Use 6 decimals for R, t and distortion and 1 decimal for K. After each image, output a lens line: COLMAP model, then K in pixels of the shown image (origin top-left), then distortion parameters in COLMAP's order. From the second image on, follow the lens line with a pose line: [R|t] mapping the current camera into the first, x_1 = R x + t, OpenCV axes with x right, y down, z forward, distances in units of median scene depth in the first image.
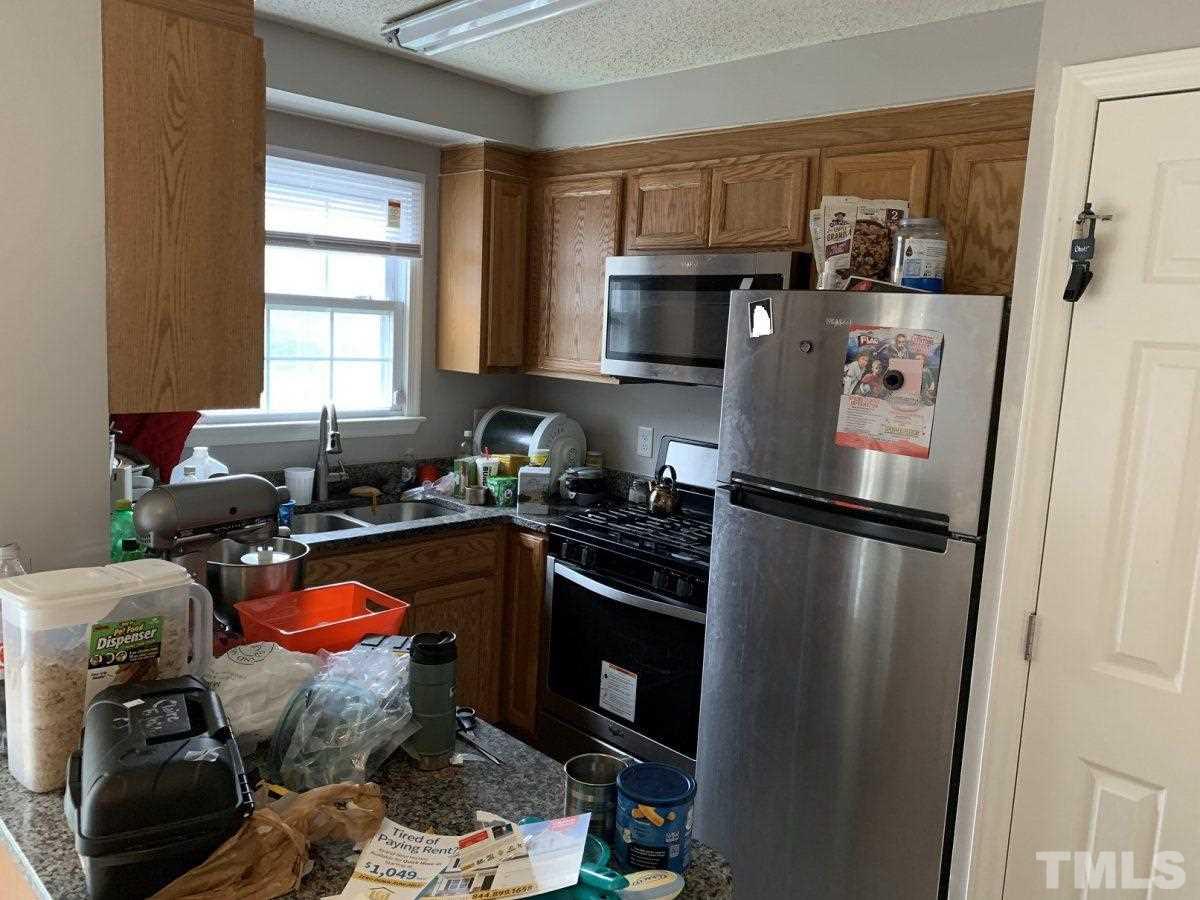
lens RADIAL K [[914.9, 0, 600.0], [0, 914.9, 450.0], [0, 0, 1]] dist [-0.000239, -0.003186]
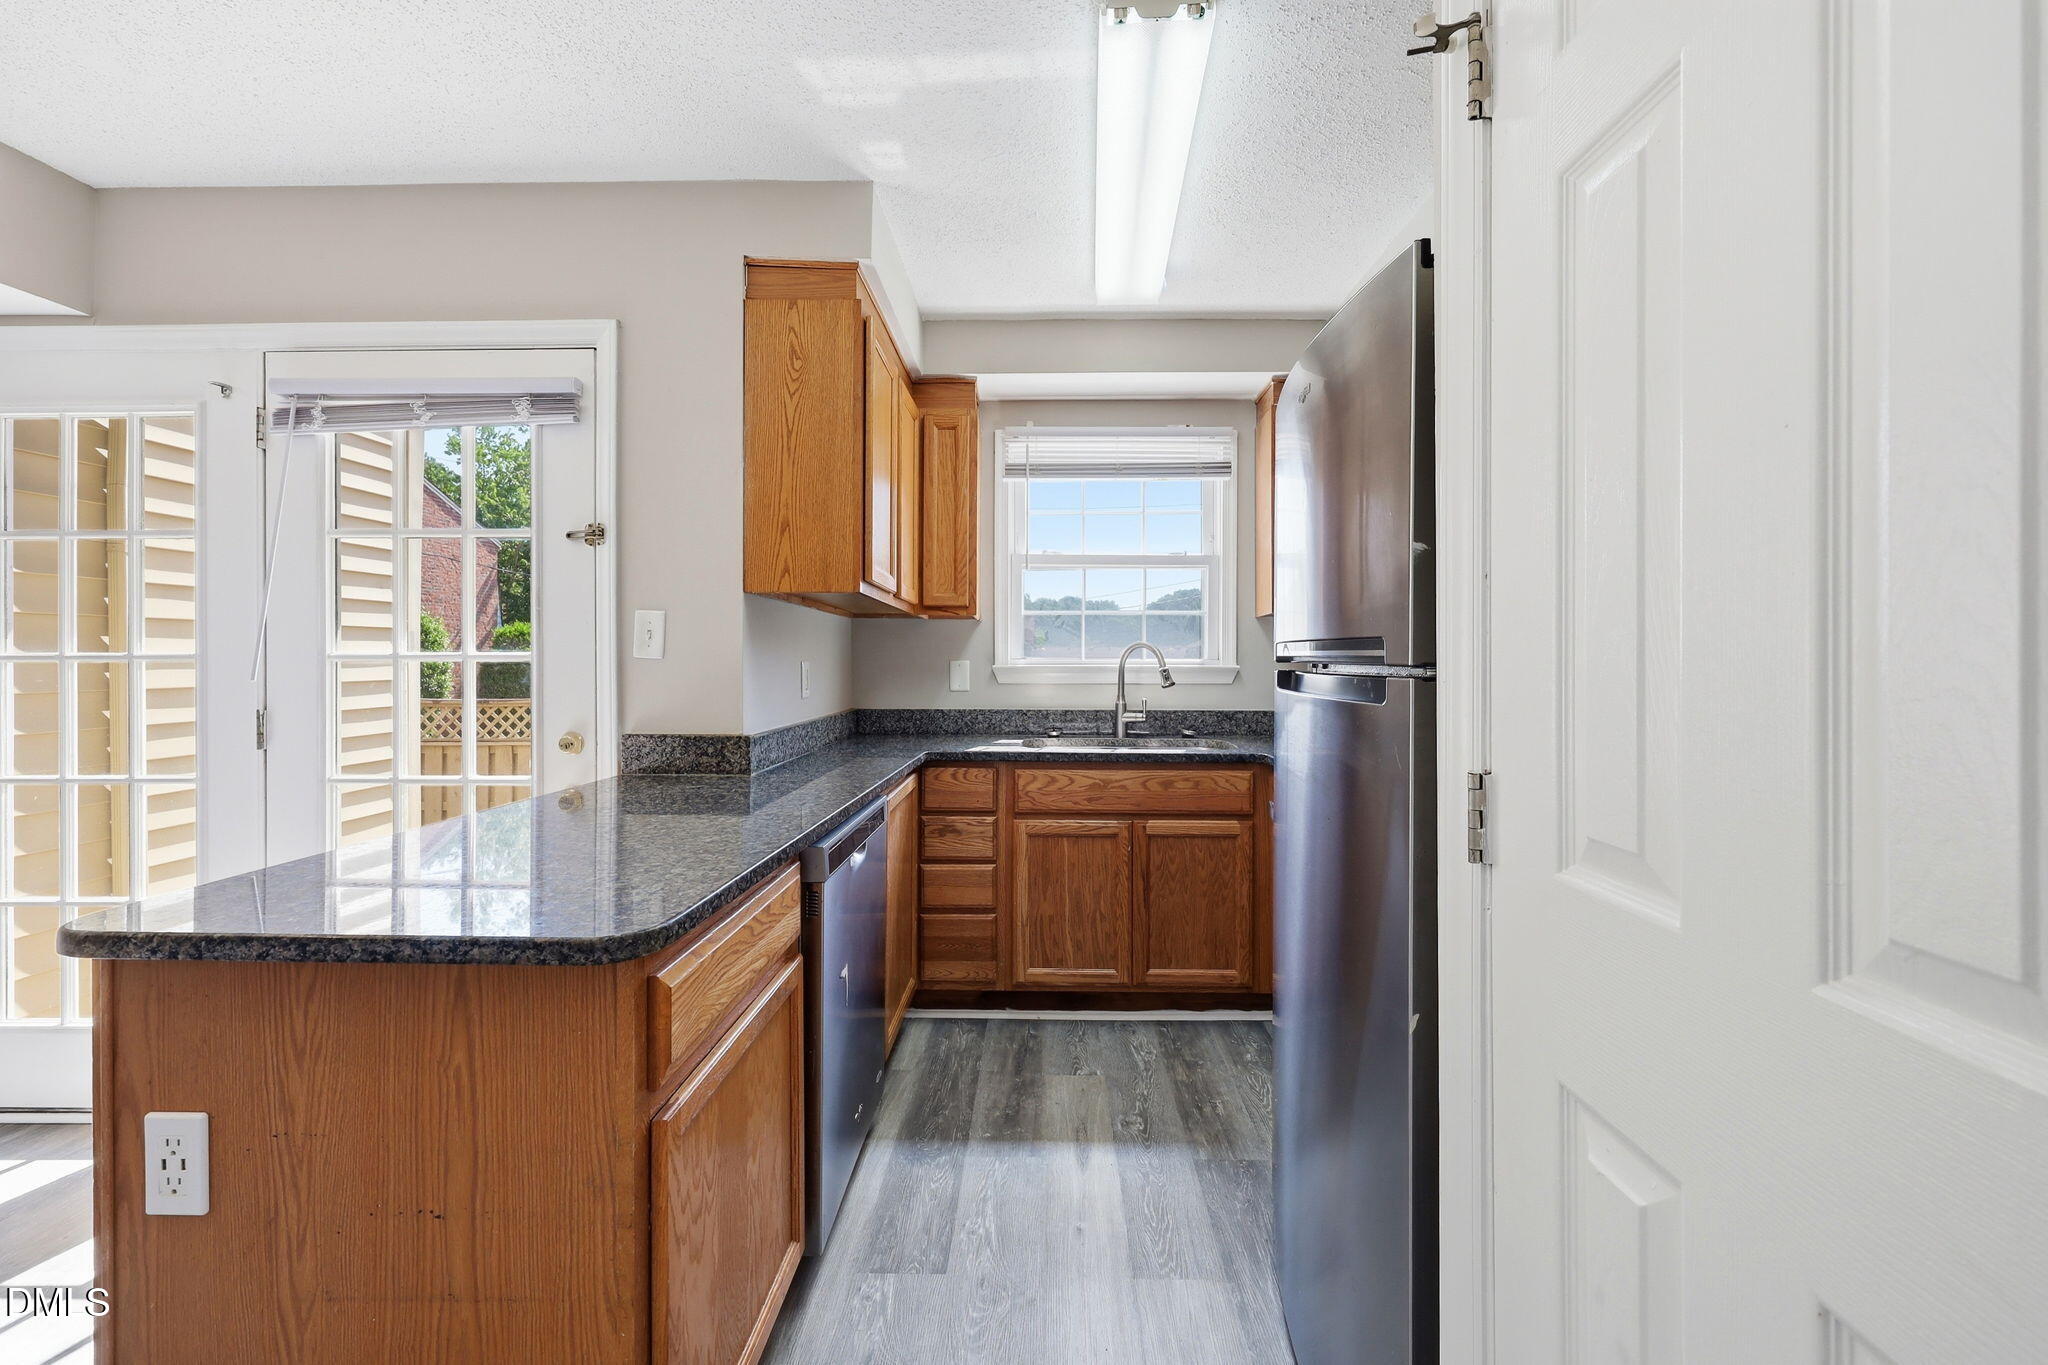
lens RADIAL K [[832.6, 0, 1028.8], [0, 832.6, 660.9], [0, 0, 1]] dist [-0.000615, -0.000111]
pose [[0.681508, -0.051598, -0.729989, 0.364599], [-0.067054, 0.988912, -0.132501, 0.110683], [0.728732, 0.139249, 0.670492, 0.278320]]
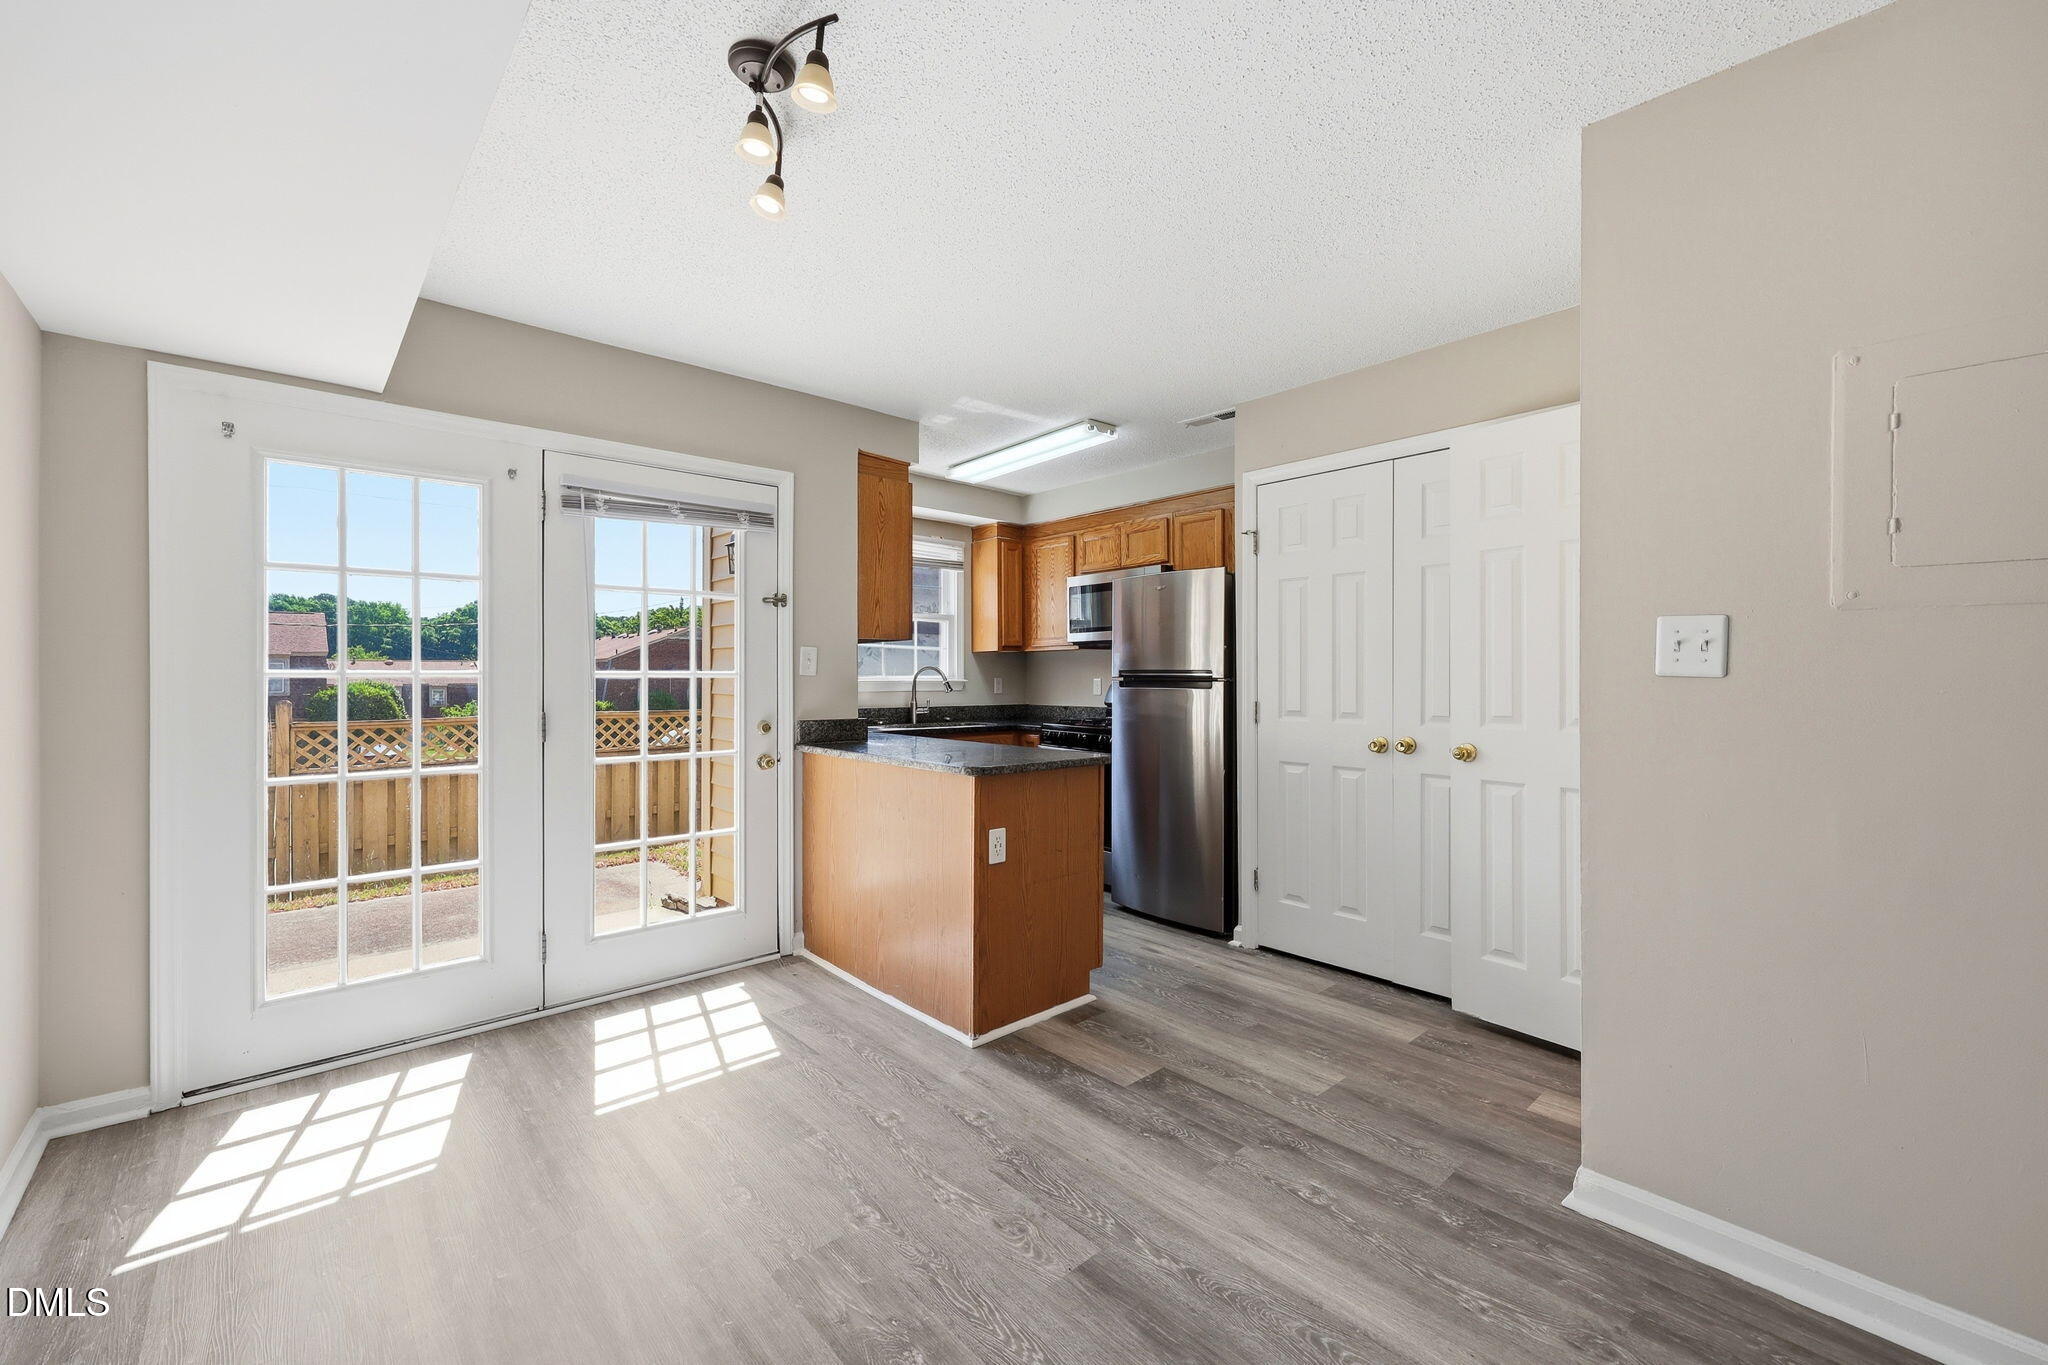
lens RADIAL K [[833.5, 0, 1024.0], [0, 833.5, 682.5], [0, 0, 1]] dist [-0.000910, -0.000250]
pose [[0.996320, -0.053443, -0.067012, 0.022237], [0.043864, 0.989592, -0.137052, 0.222203], [0.073639, 0.133608, 0.988295, -0.628040]]
